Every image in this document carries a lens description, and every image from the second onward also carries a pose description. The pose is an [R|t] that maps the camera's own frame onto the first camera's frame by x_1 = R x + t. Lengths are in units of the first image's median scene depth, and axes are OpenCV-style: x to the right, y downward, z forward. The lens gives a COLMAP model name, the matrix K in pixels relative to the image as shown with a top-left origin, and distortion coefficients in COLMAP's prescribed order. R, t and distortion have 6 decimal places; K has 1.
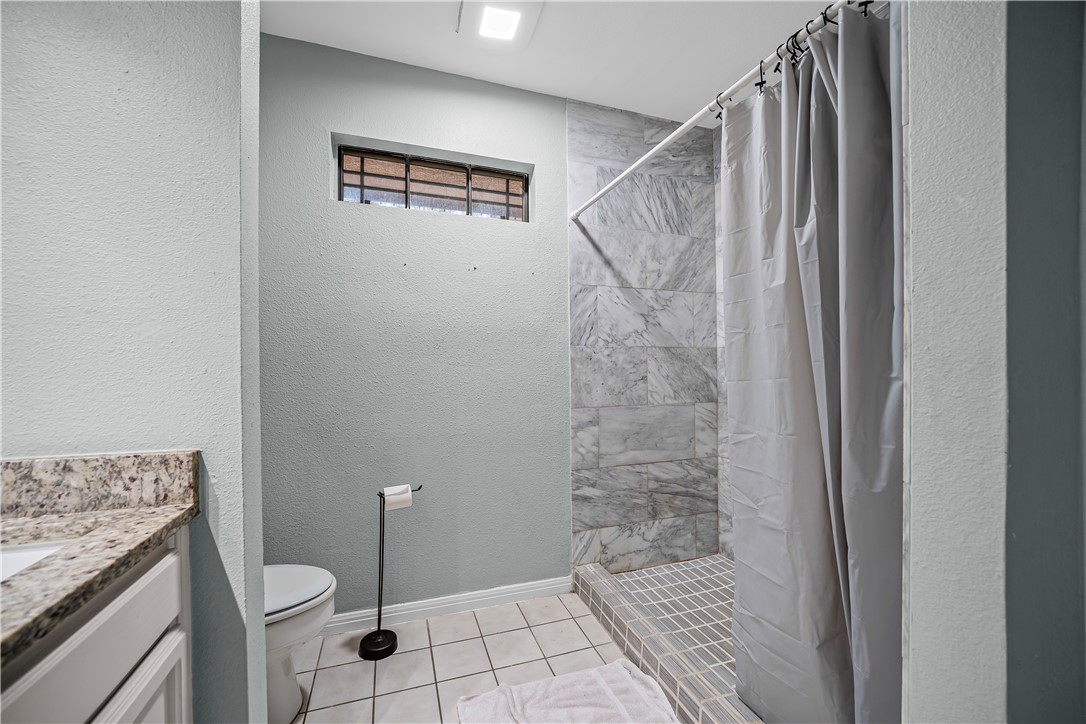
lens RADIAL K [[439.3, 0, 543.8], [0, 439.3, 366.4], [0, 0, 1]] dist [-0.021270, 0.003466]
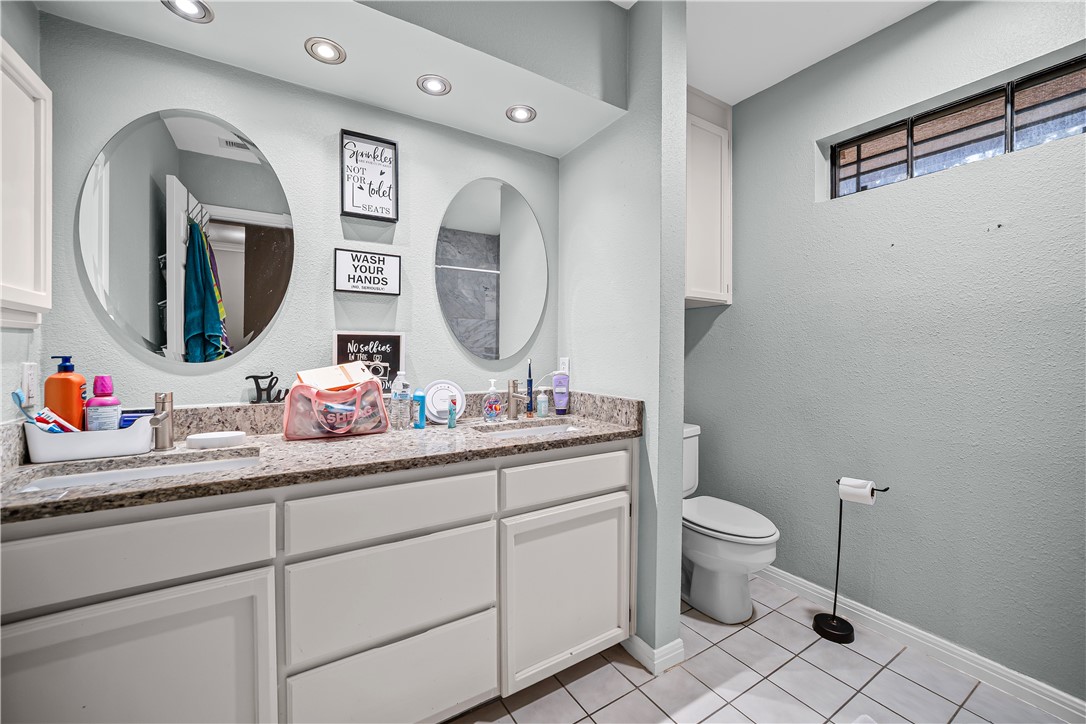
lens RADIAL K [[439.3, 0, 541.5], [0, 439.3, 353.5], [0, 0, 1]] dist [-0.021270, 0.003466]
pose [[0.204088, 0.005736, -0.978936, 0.471189], [-0.010413, 0.999939, 0.003688, -0.002350], [0.978897, 0.009441, 0.204135, 0.114112]]
